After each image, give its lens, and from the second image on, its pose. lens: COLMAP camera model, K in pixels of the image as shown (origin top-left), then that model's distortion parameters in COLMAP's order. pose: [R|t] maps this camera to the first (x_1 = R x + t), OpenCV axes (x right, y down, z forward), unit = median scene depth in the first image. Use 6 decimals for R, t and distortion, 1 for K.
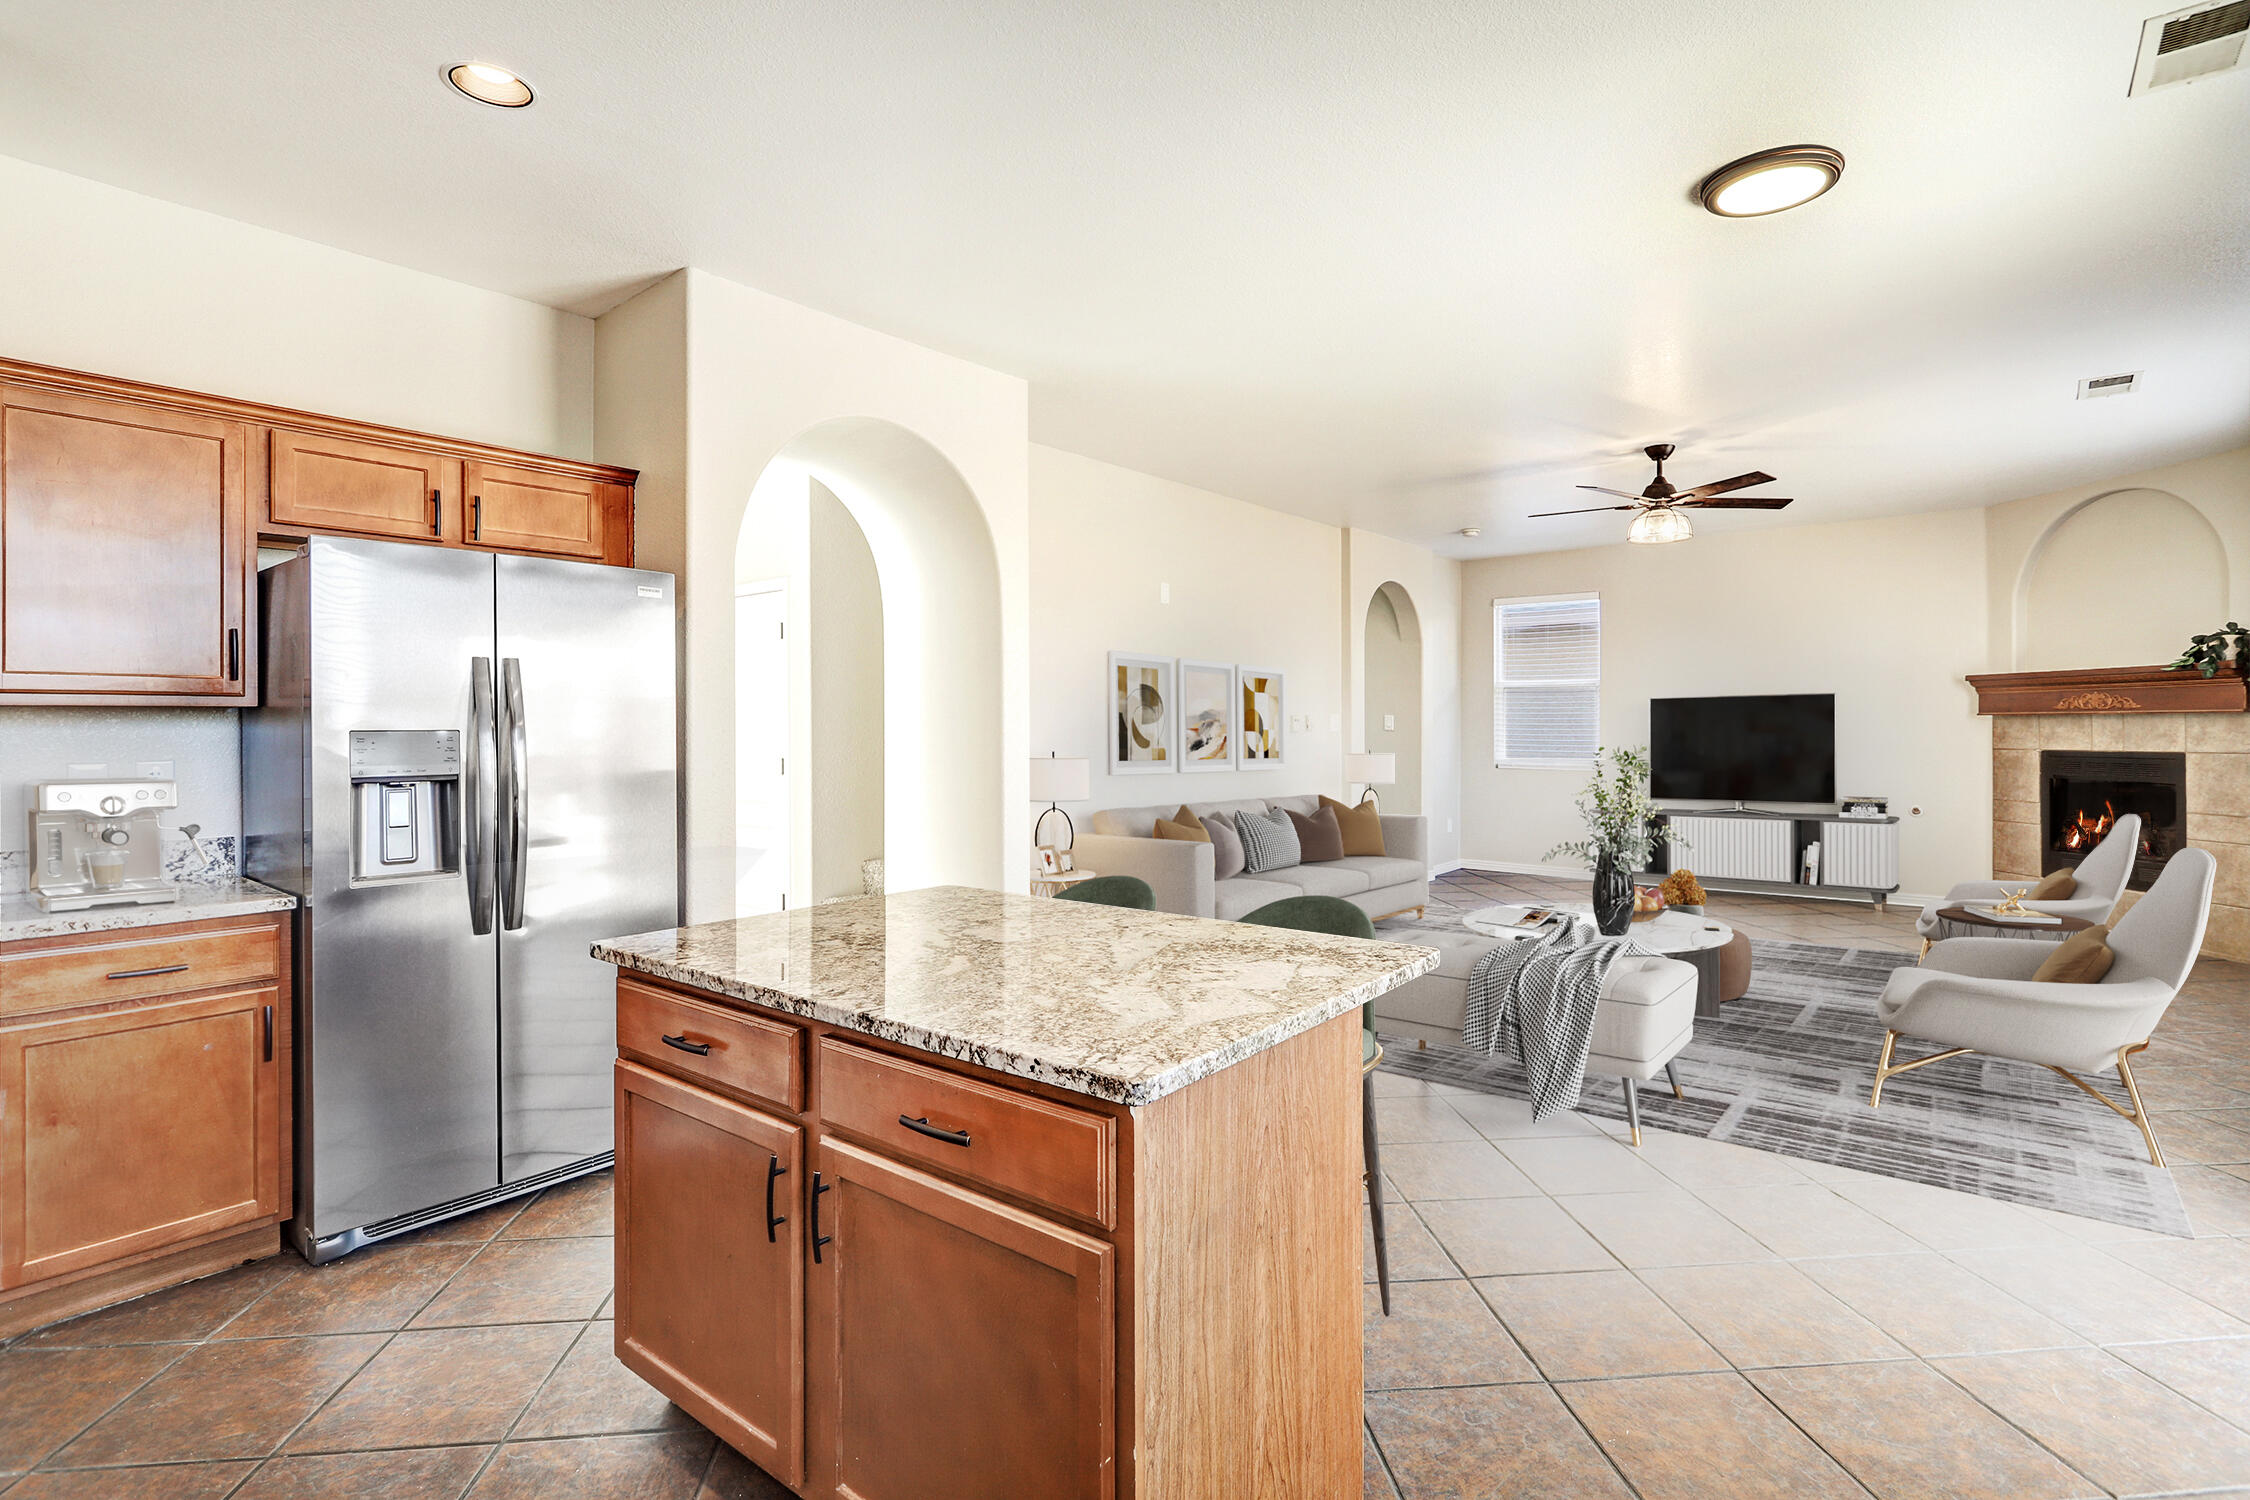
lens RADIAL K [[1073.8, 0, 1109.2], [0, 1073.8, 725.2], [0, 0, 1]] dist [0.002685, -0.000805]
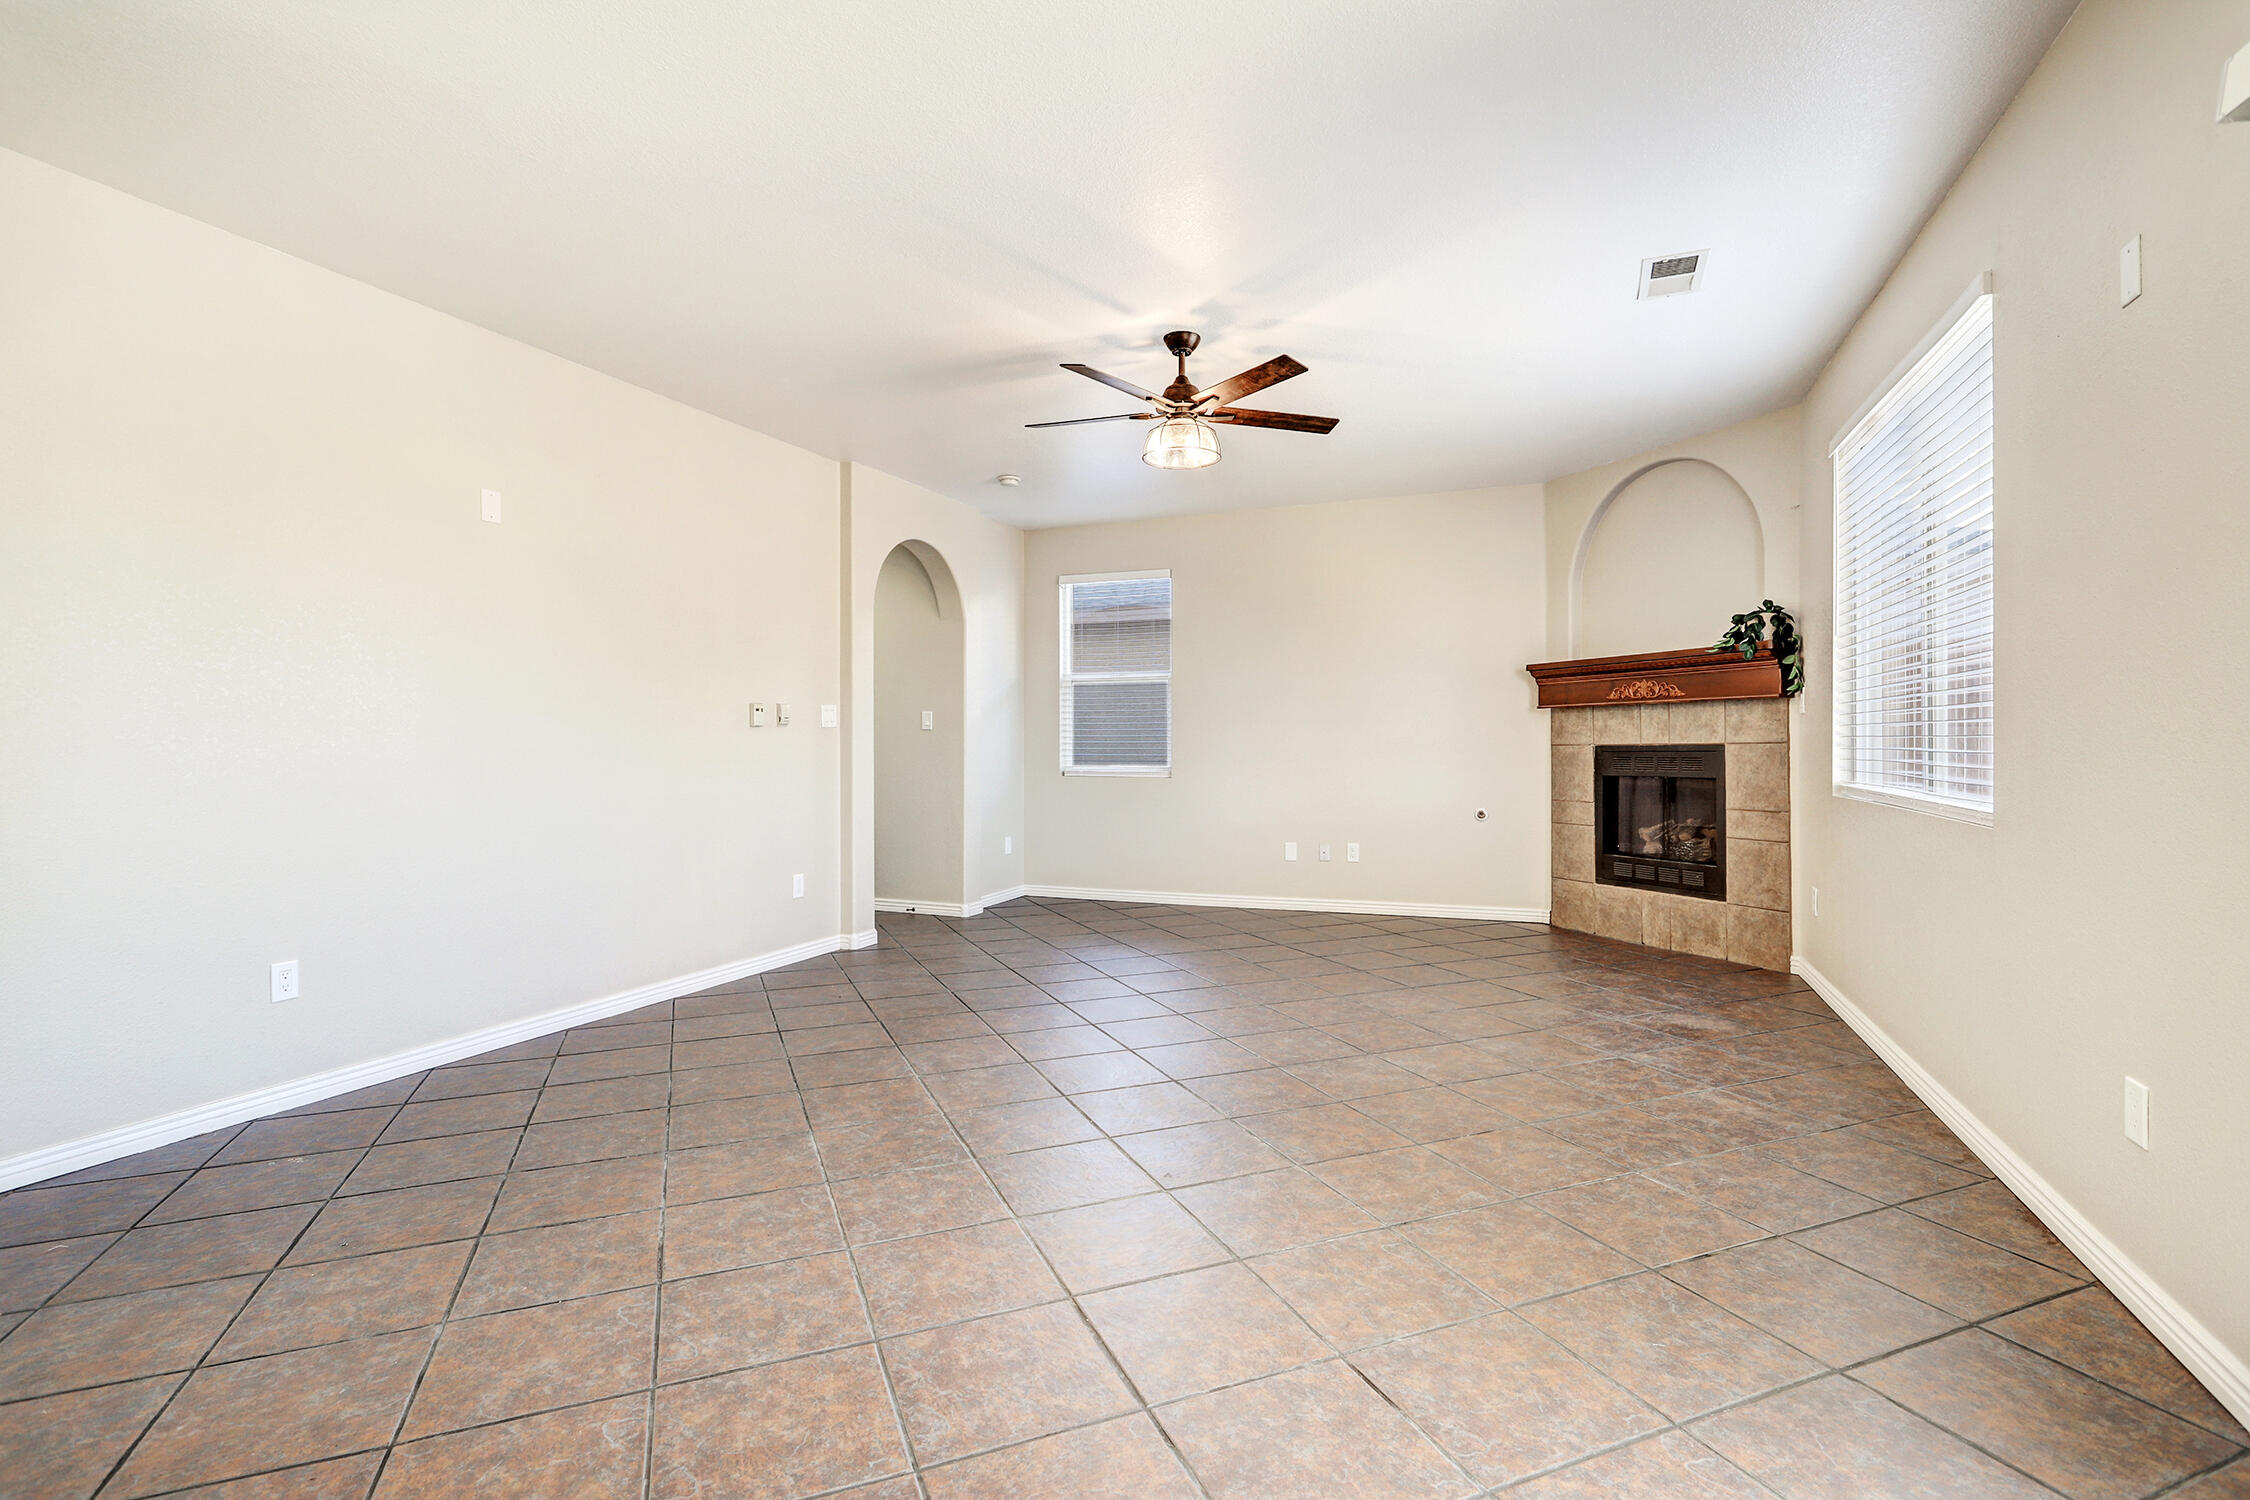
lens RADIAL K [[1073.8, 0, 1132.5], [0, 1073.8, 753.2], [0, 0, 1]] dist [0.002685, -0.000805]
pose [[0.949943, -0.006879, 0.312346, 0.220025], [0.004887, 0.999962, 0.007159, 0.022988], [-0.312384, -0.005274, 0.949941, 0.269838]]
